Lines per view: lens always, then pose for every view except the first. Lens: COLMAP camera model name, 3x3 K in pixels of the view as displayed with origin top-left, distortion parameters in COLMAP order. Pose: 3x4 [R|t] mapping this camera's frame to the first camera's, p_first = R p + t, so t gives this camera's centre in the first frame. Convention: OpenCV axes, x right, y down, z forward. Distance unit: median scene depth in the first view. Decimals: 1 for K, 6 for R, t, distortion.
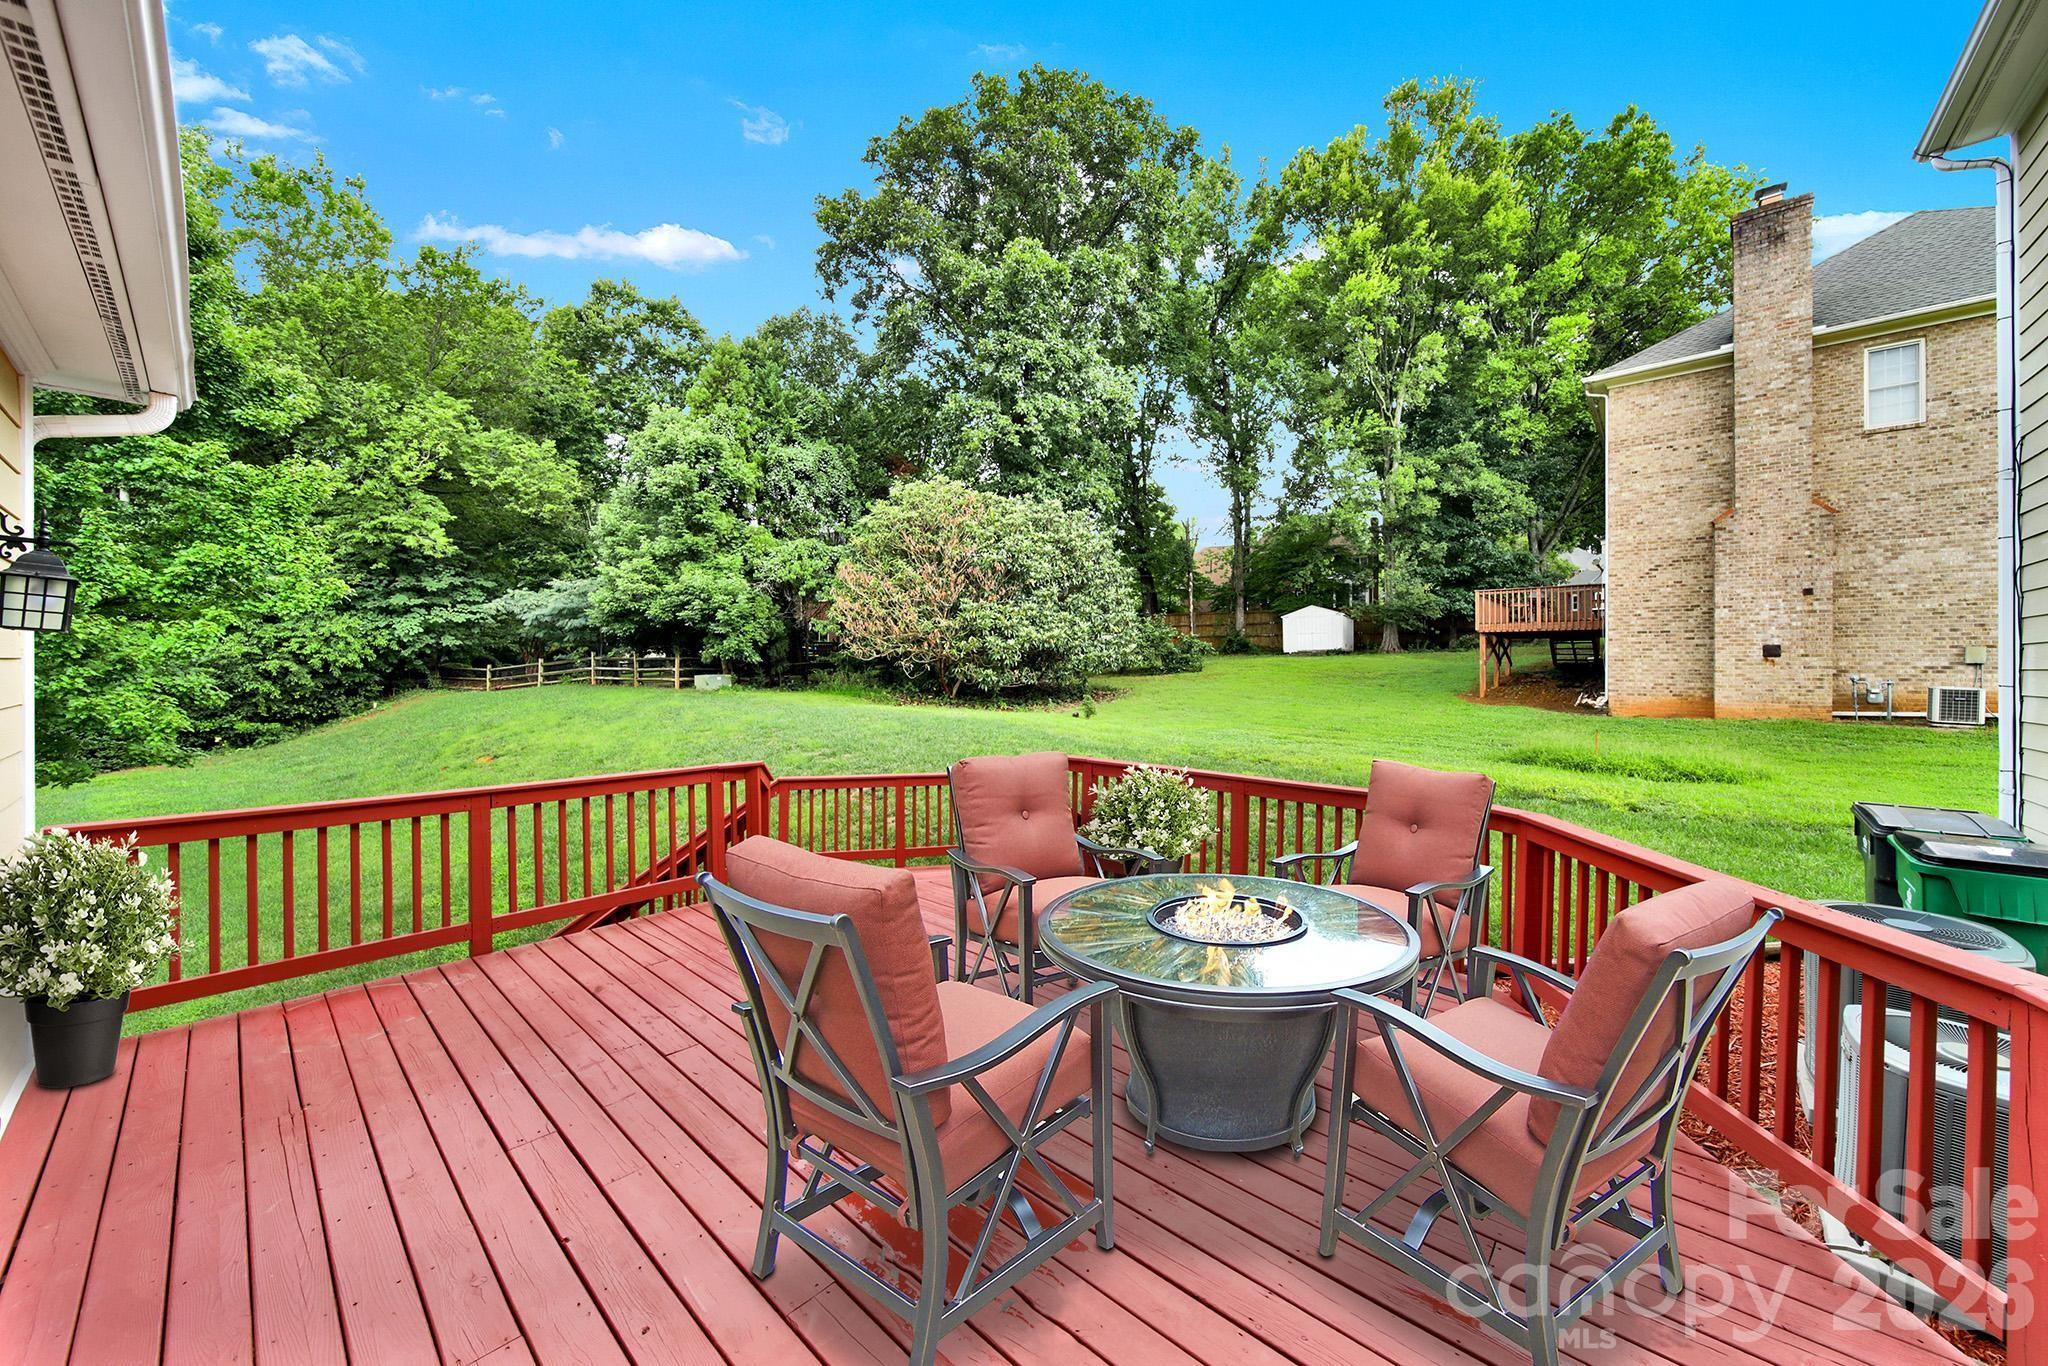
lens RADIAL K [[736.3, 0, 1023.1], [0, 736.3, 674.8], [0, 0, 1]] dist [-0.003665, -0.000107]
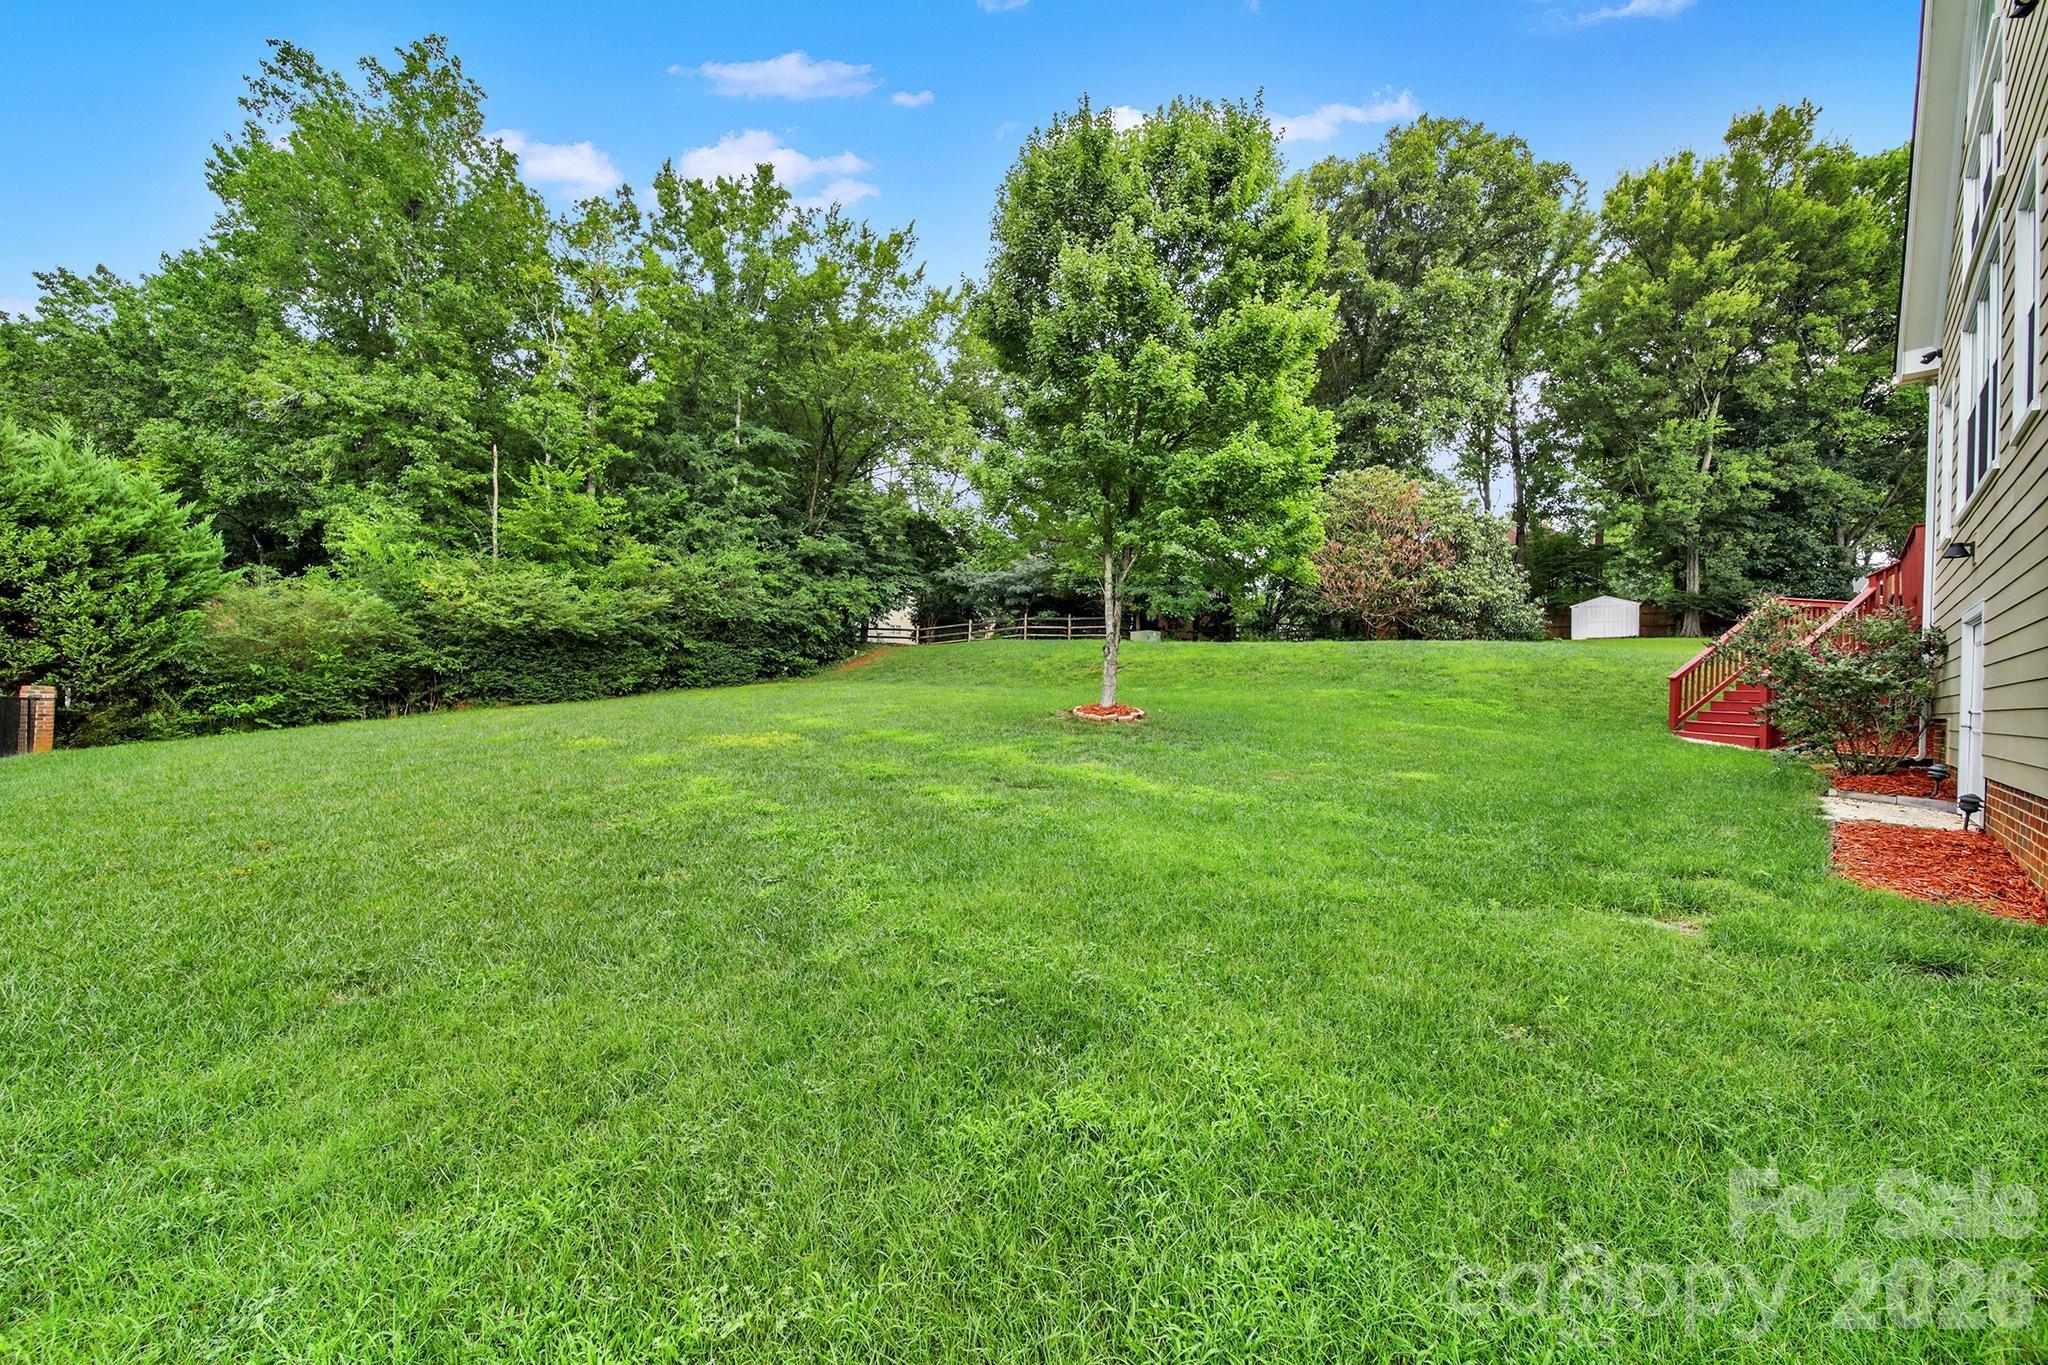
lens RADIAL K [[736.3, 0, 1024.7], [0, 736.3, 695.8], [0, 0, 1]] dist [-0.003665, -0.000107]
pose [[0.996156, 0.028014, -0.082999, -0.504534], [-0.028088, 0.999605, 0.000279, 0.107345], [0.082974, 0.002054, 0.996550, -0.210260]]
